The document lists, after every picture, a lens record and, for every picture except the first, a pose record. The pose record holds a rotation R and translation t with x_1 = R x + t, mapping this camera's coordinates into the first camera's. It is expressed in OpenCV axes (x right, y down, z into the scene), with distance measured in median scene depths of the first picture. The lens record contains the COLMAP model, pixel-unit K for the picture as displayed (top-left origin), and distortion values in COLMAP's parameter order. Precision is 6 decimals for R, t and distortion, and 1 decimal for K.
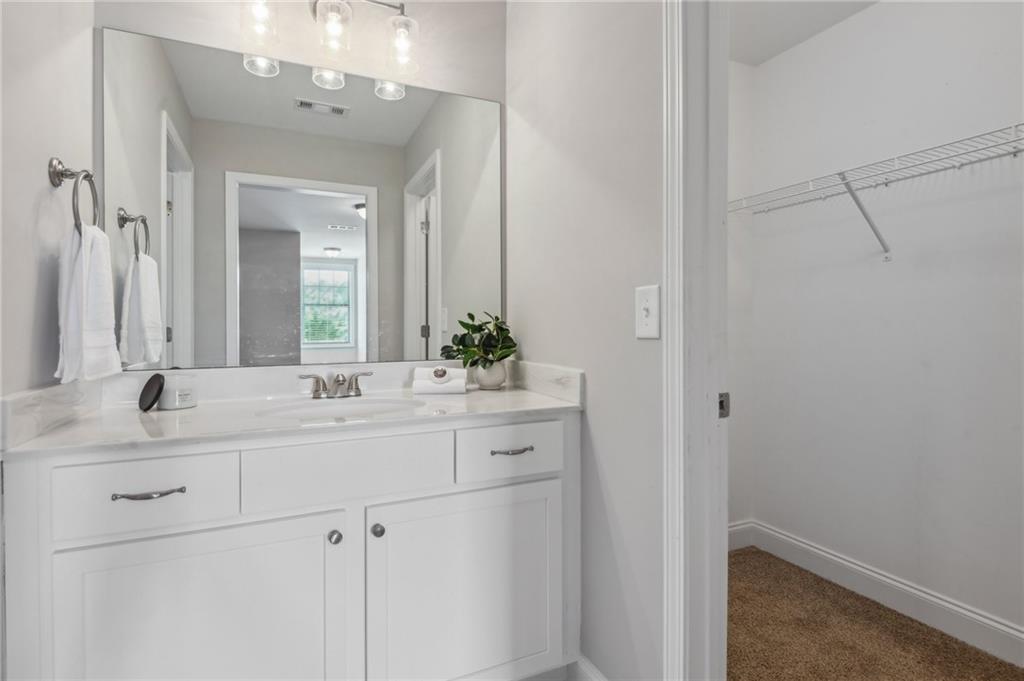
lens RADIAL K [[510.5, 0, 509.2], [0, 510.5, 328.1], [0, 0, 1]] dist [0.072586, -0.001041]
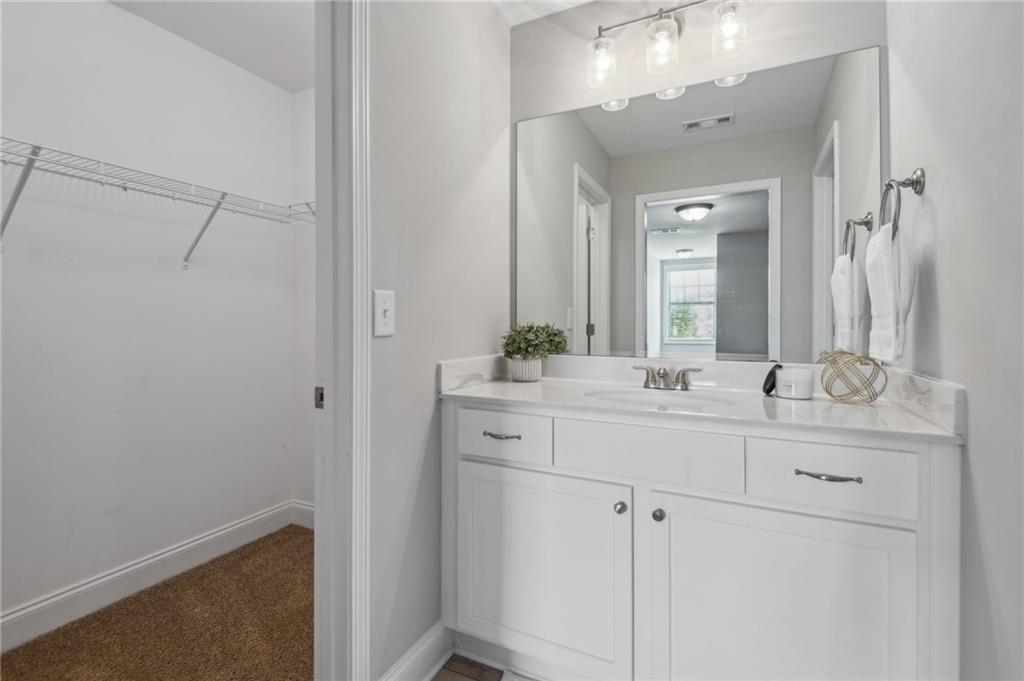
lens RADIAL K [[477.7, 0, 512.0], [0, 477.7, 340.5], [0, 0, 1]] dist [-0.002645, -0.000322]
pose [[0.635976, 0.030646, -0.771100, 0.227722], [-0.008296, 0.999425, 0.032878, 0.002458], [0.771664, -0.014513, 0.635865, 0.114849]]
